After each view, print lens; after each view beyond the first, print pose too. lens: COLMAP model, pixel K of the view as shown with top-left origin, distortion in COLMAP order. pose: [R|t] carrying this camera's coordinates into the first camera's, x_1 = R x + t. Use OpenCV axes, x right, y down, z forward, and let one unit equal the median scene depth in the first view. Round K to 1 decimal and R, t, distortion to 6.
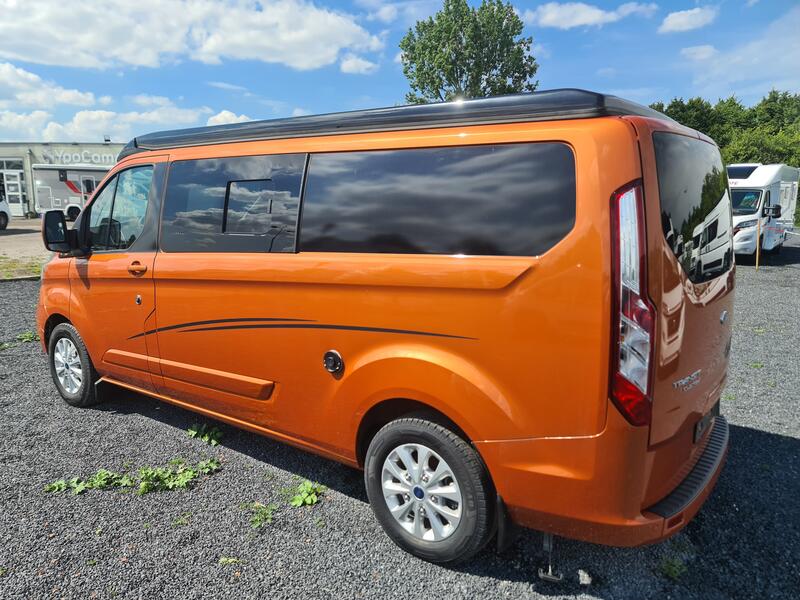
lens RADIAL K [[589.6, 0, 400.0], [0, 589.6, 300.0], [0, 0, 1]] dist [0.123715, -0.133087]
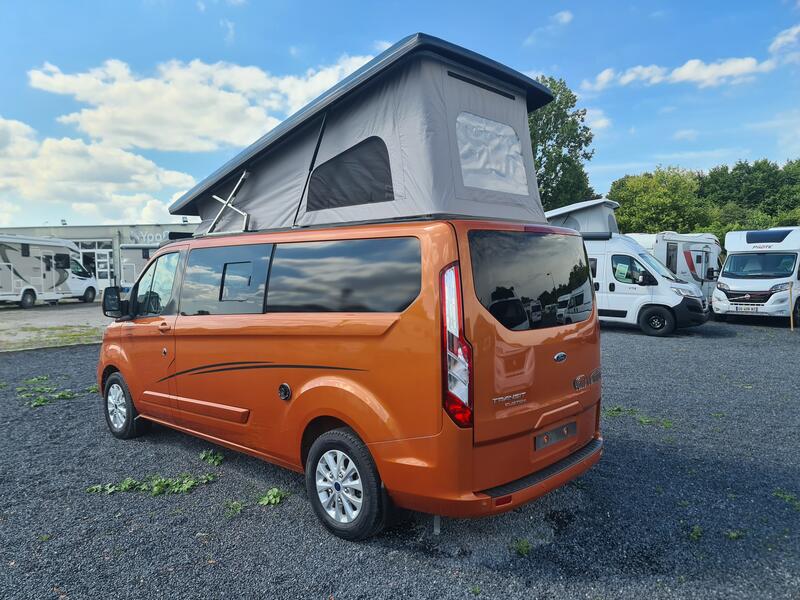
lens RADIAL K [[589.6, 0, 400.0], [0, 589.6, 300.0], [0, 0, 1]] dist [0.123715, -0.133087]
pose [[0.994042, -0.014456, -0.108039, 0.196864], [0.002309, 0.993737, -0.111722, 0.030577], [0.108978, 0.110807, 0.987849, -0.231105]]
